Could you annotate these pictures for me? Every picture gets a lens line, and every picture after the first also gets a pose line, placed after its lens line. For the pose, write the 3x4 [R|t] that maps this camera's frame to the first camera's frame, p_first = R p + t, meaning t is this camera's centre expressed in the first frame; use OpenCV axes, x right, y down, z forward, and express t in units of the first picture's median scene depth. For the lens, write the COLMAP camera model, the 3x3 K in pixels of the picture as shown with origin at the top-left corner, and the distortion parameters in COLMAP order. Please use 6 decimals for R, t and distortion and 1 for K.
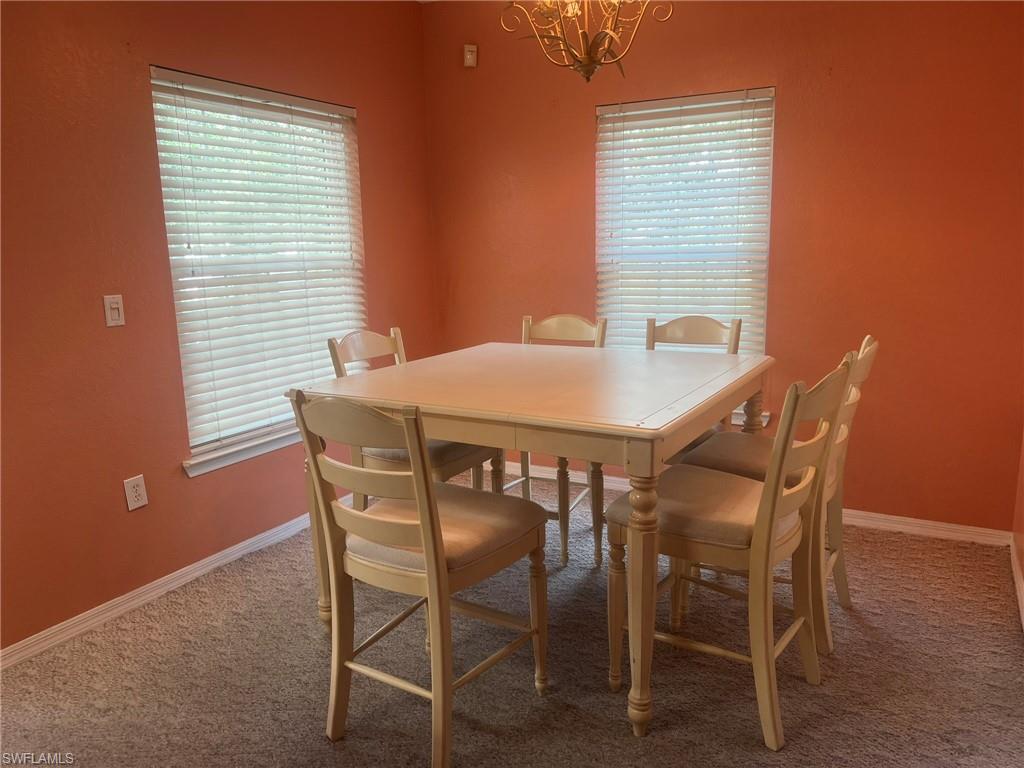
lens RADIAL K [[786.1, 0, 512.0], [0, 786.1, 384.0], [0, 0, 1]] dist [0.037272, 0.000059]
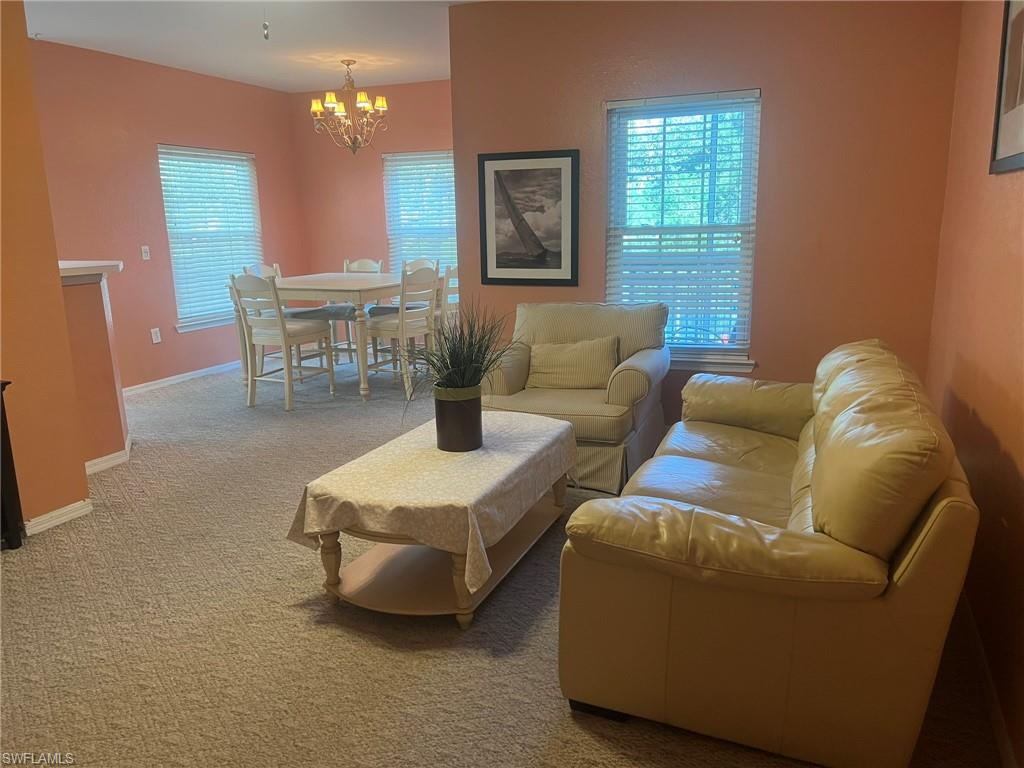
lens RADIAL K [[751.3, 0, 512.0], [0, 751.3, 384.0], [0, 0, 1]] dist [0.008637, 0.002405]
pose [[0.993552, -0.019537, 0.111680, 0.263099], [0.015777, 0.999282, 0.034451, 0.202329], [-0.112273, -0.032467, 0.993147, -1.144537]]
